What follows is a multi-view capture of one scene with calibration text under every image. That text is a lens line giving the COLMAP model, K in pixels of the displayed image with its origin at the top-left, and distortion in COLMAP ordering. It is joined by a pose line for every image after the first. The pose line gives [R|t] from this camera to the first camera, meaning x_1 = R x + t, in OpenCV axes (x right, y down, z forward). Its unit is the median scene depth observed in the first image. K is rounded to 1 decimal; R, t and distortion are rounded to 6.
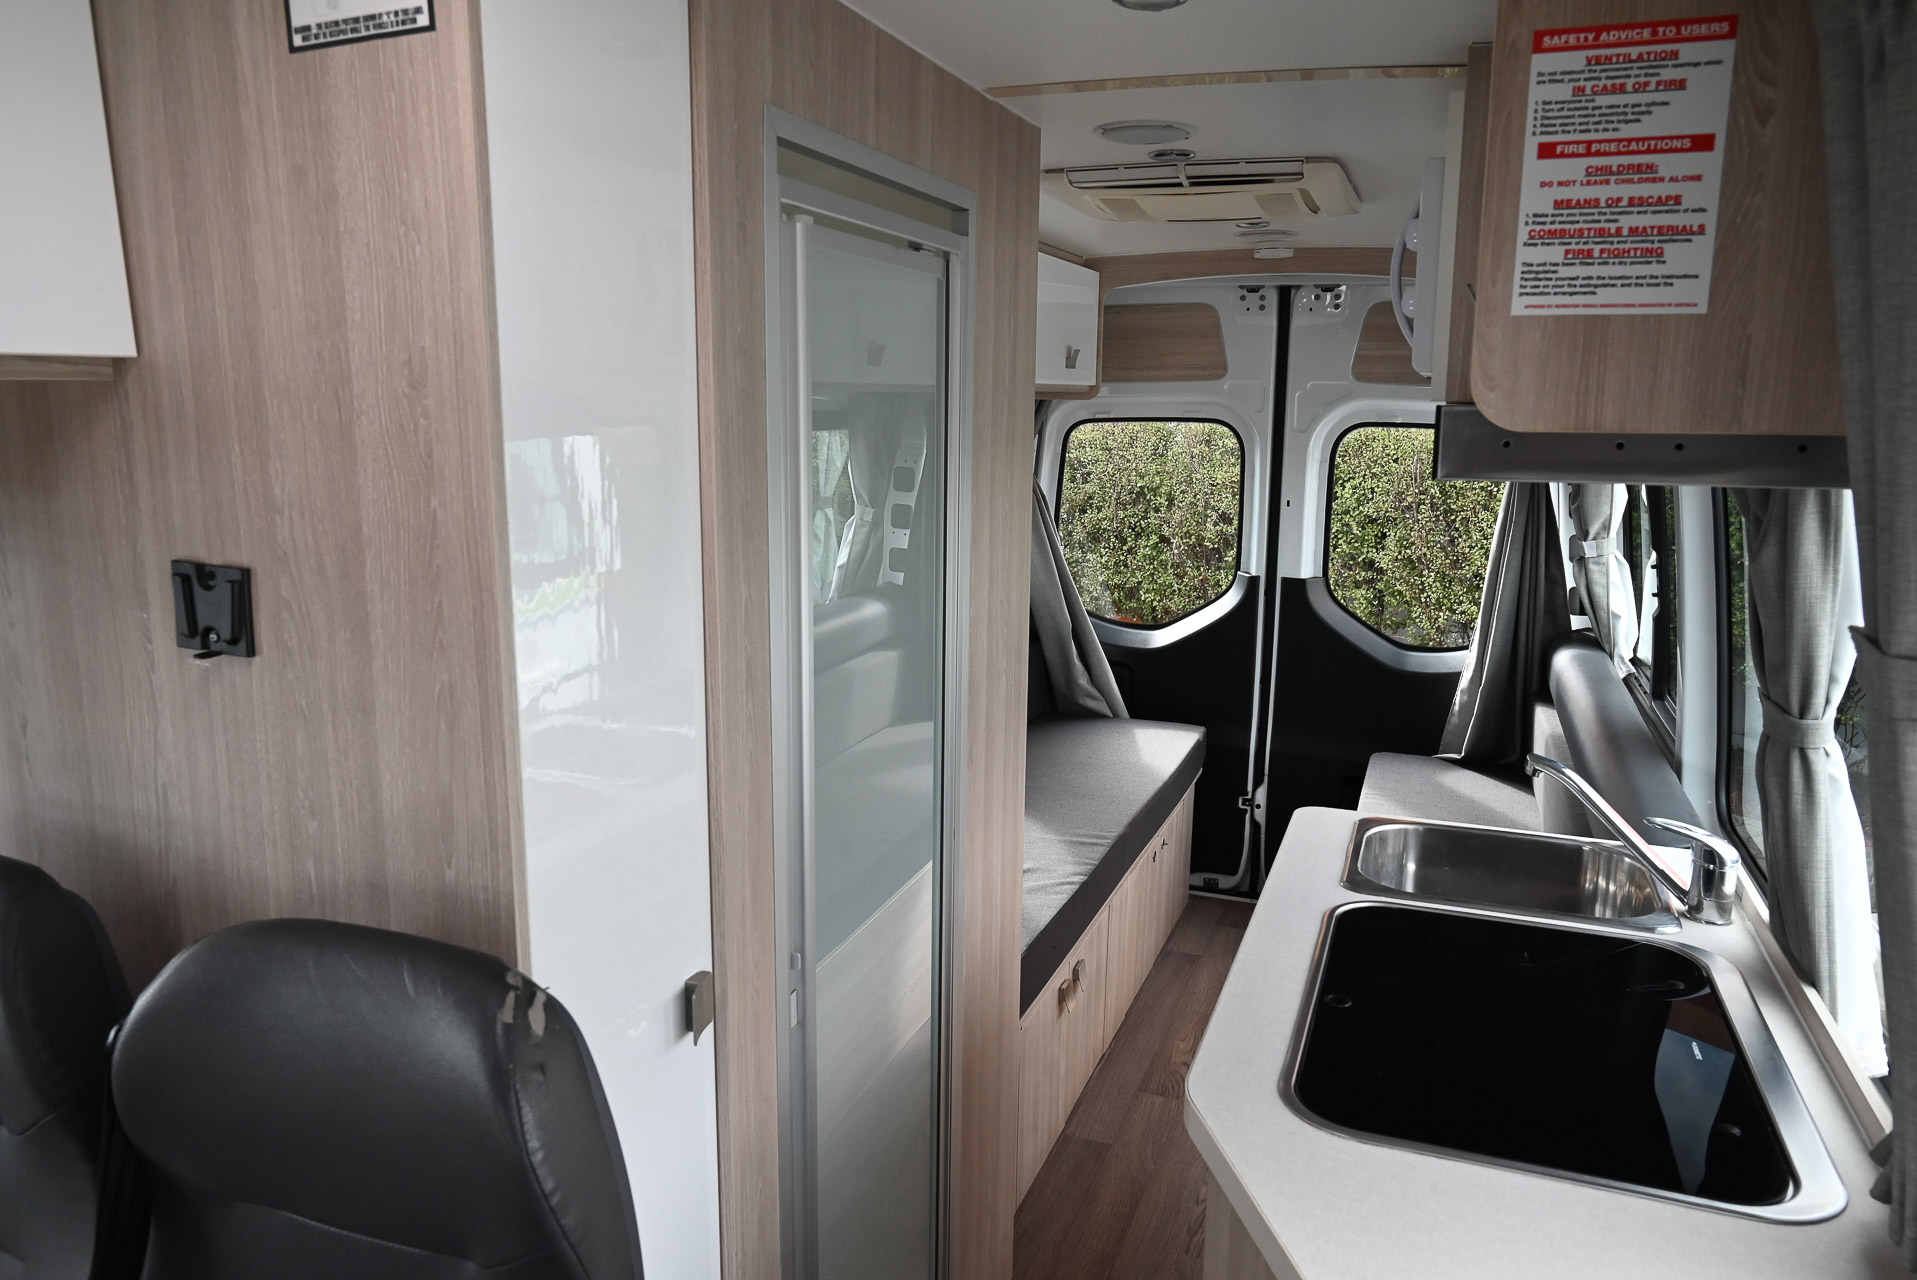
lens RADIAL K [[1308.6, 0, 960.0], [0, 1308.6, 632.9], [0, 0, 1]] dist [-0.013187, -0.002209]
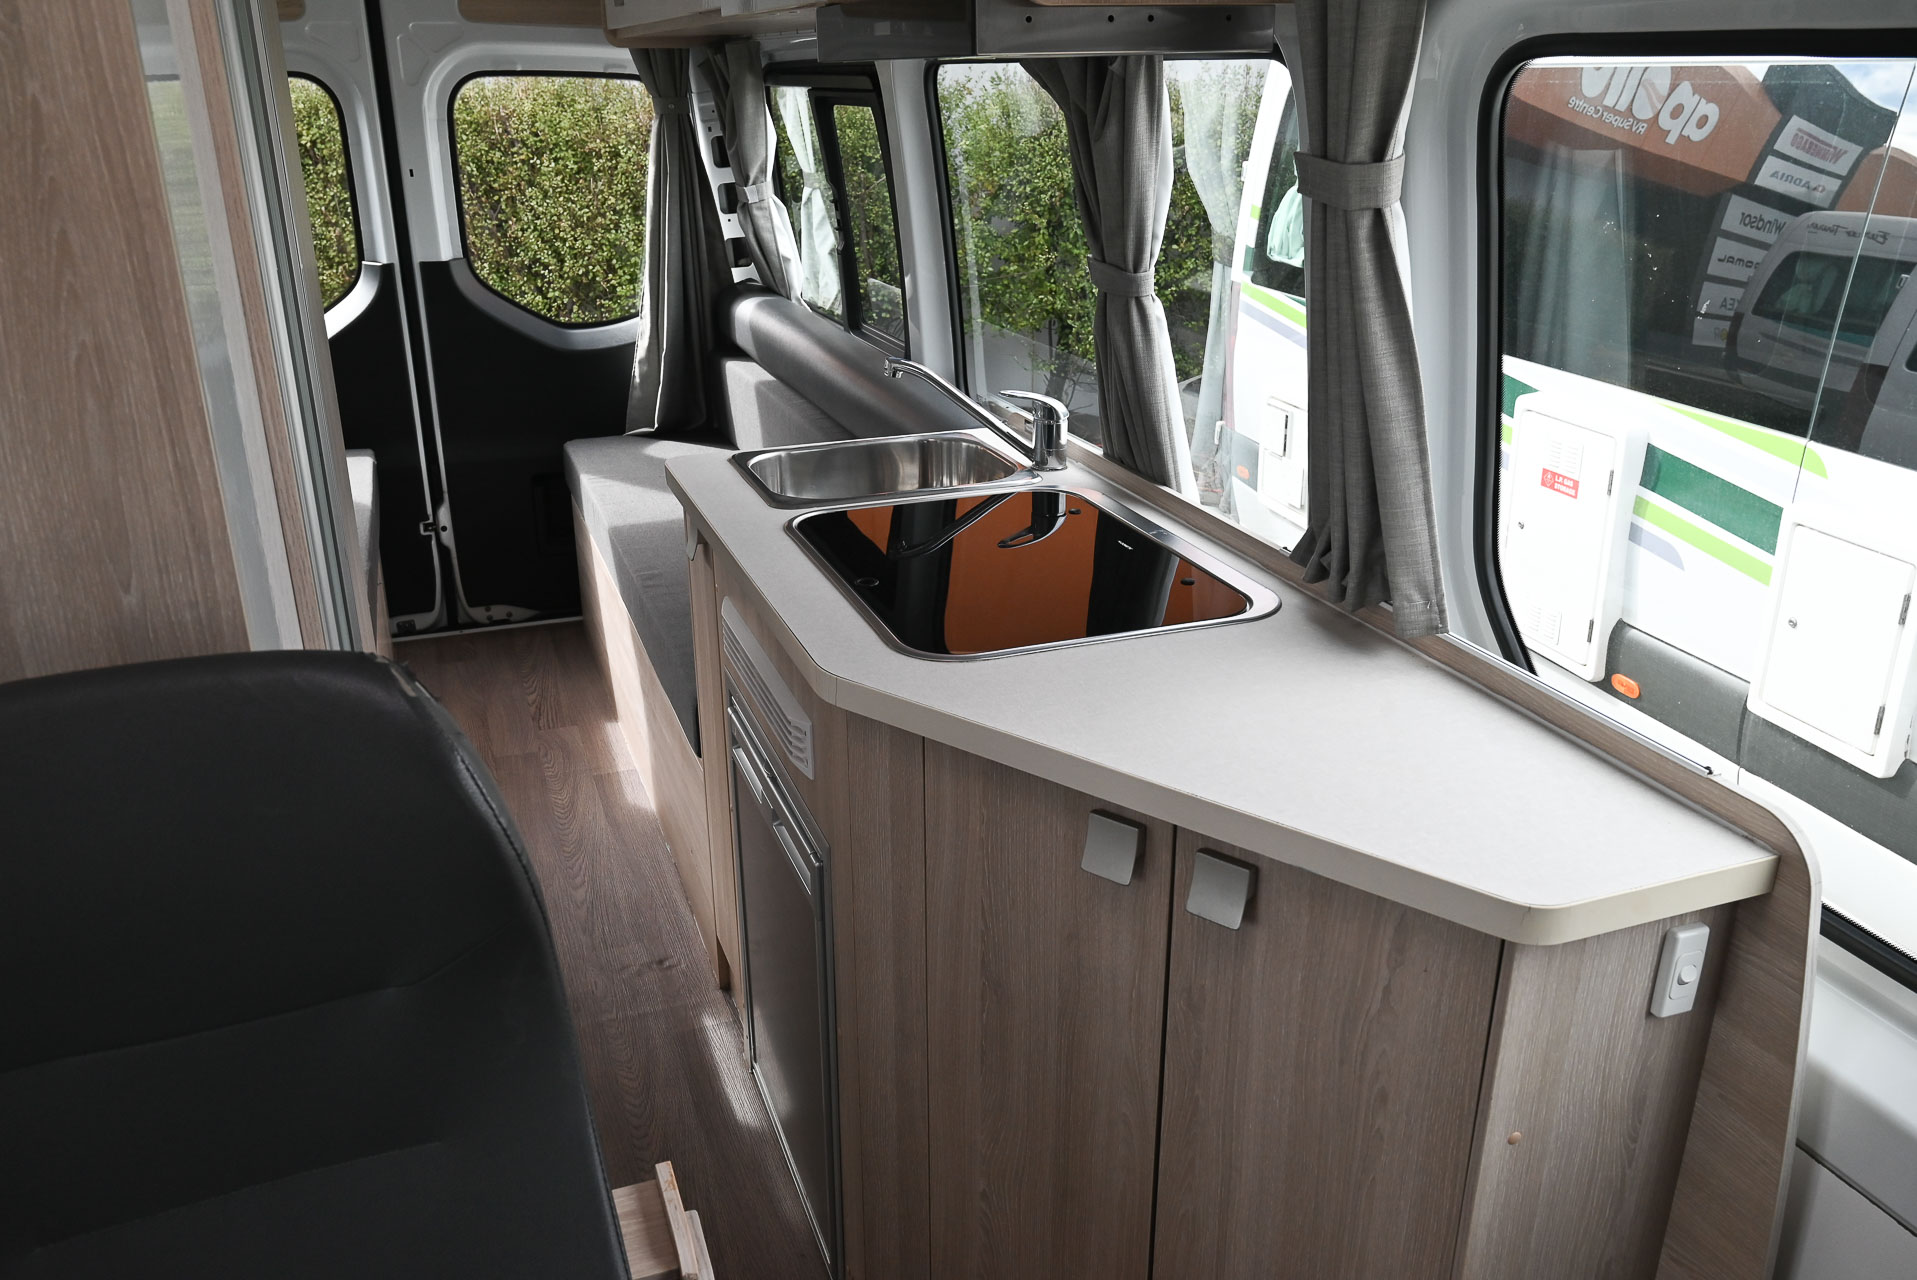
lens RADIAL K [[1468.2, 0, 959.9], [0, 1468.2, 644.9], [0, 0, 1]] dist [-0.011522, -0.003203]
pose [[0.752416, -0.254676, 0.607462, -0.160464], [0.132789, 0.961943, 0.238815, 0.019812], [-0.645164, -0.099024, 0.757600, 0.007379]]
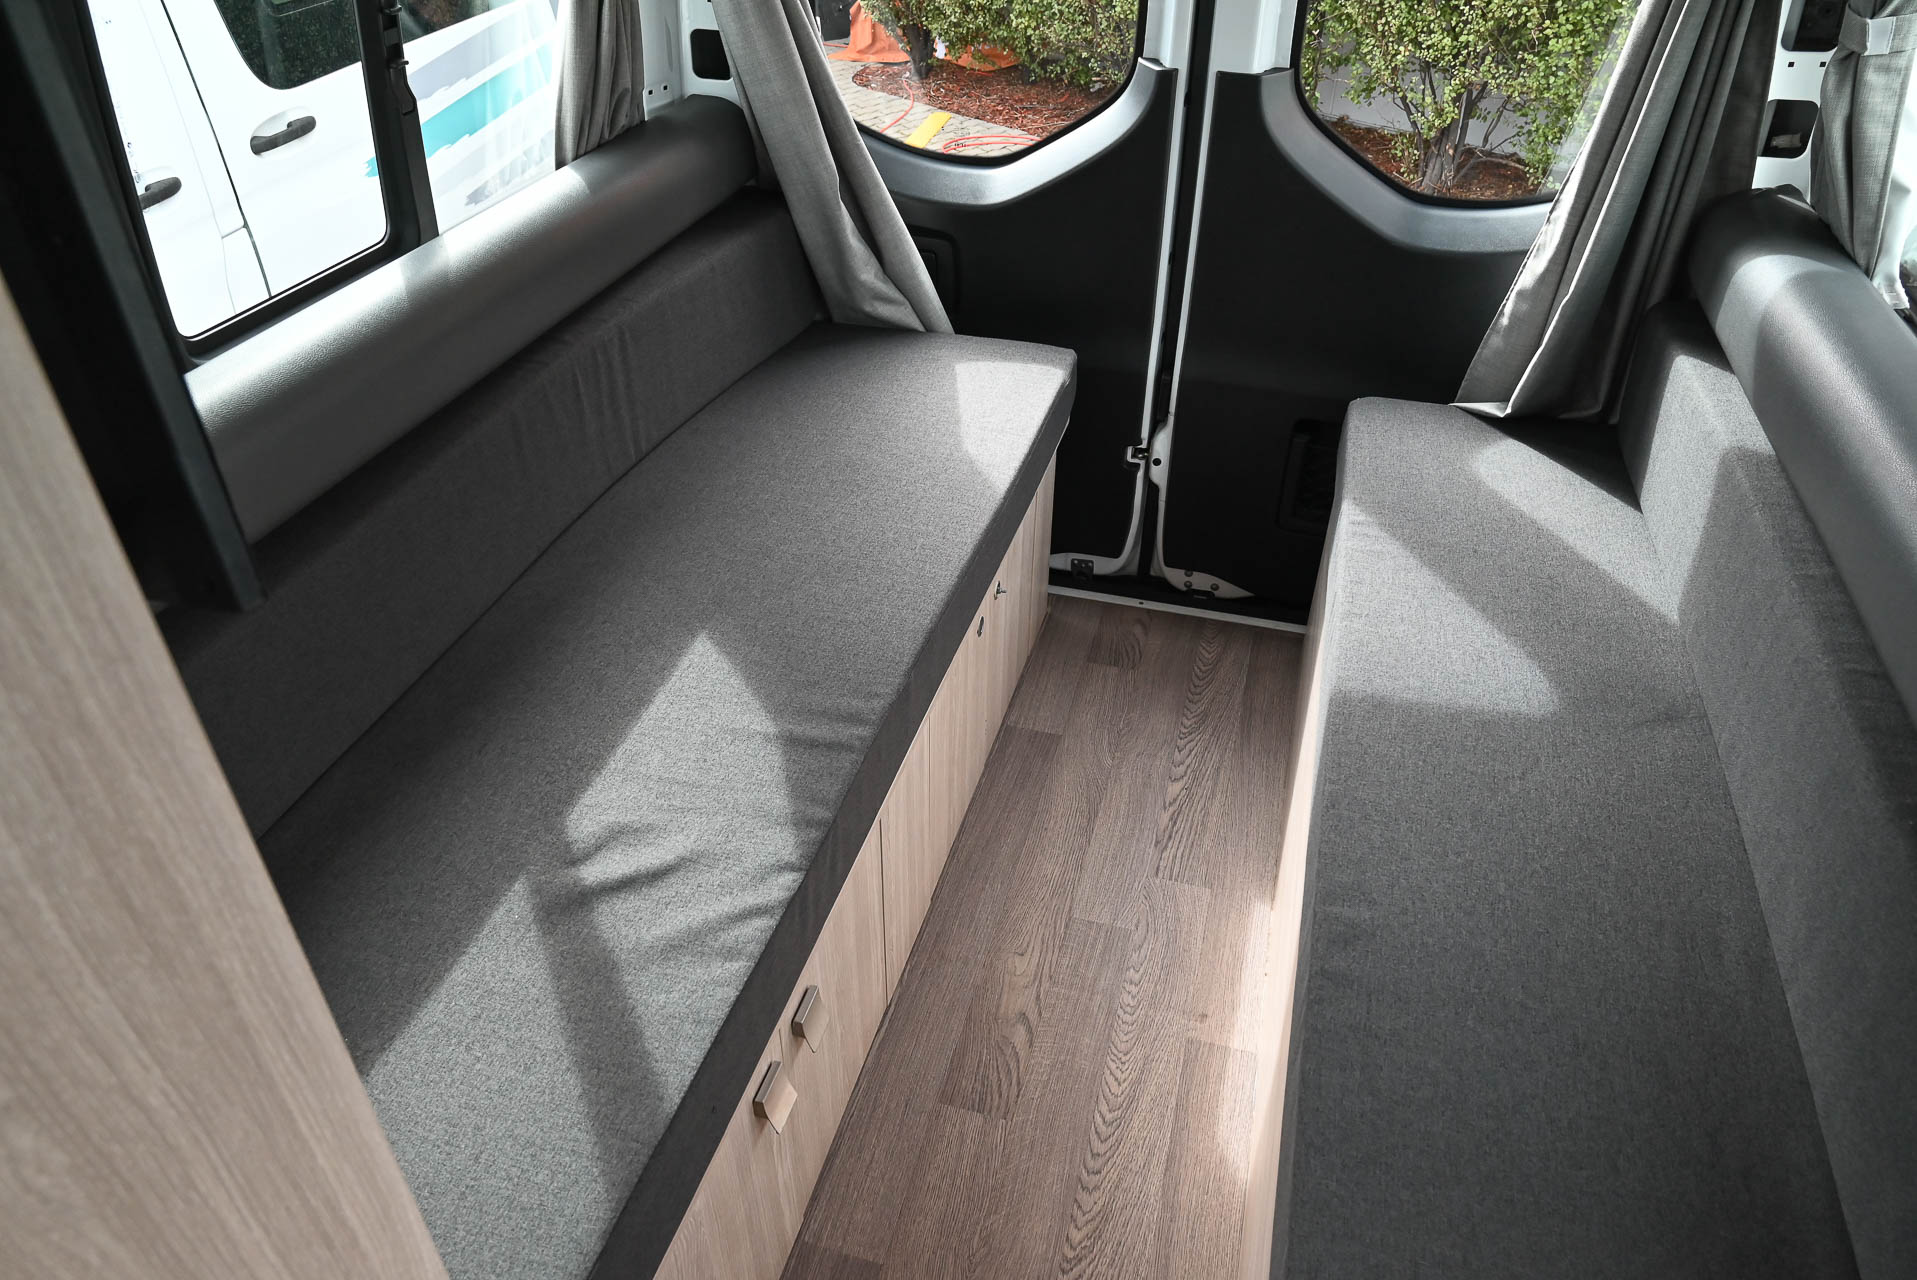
lens RADIAL K [[1270.7, 0, 953.0], [0, 1270.7, 644.0], [0, 0, 1]] dist [-0.010476, 0.002633]
pose [[0.996308, -0.059730, 0.061663, 0.102165], [0.026963, 0.899644, 0.435790, -0.070483], [-0.081505, -0.432519, 0.897933, 0.493517]]
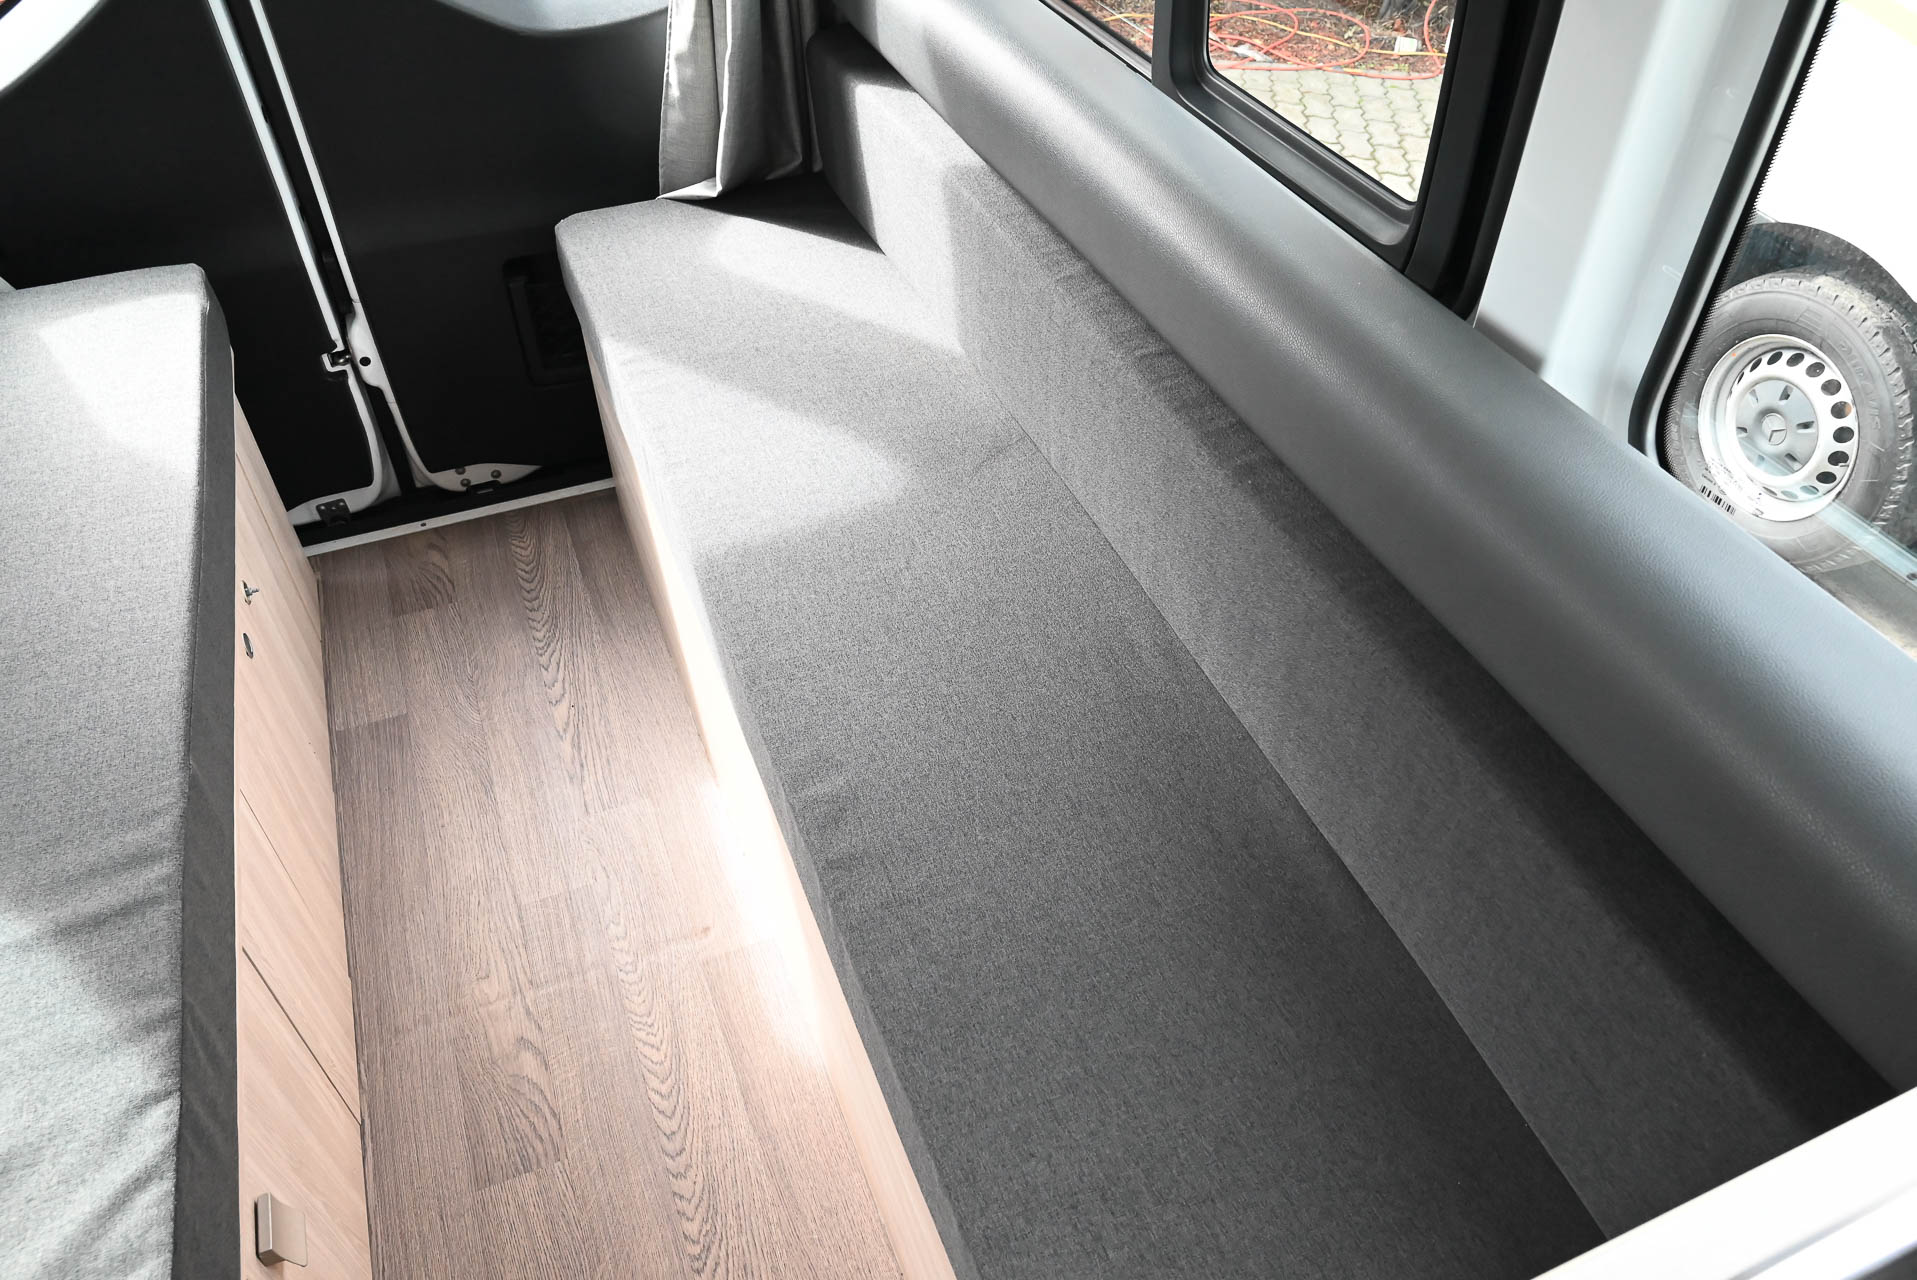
lens RADIAL K [[1306.4, 0, 958.5], [0, 1306.4, 640.0], [0, 0, 1]] dist [-0.008621, 0.001185]
pose [[0.729586, -0.481873, 0.485286, 0.111218], [0.130387, 0.794591, 0.592979, -0.069106], [-0.671344, -0.369354, 0.642553, 0.547459]]
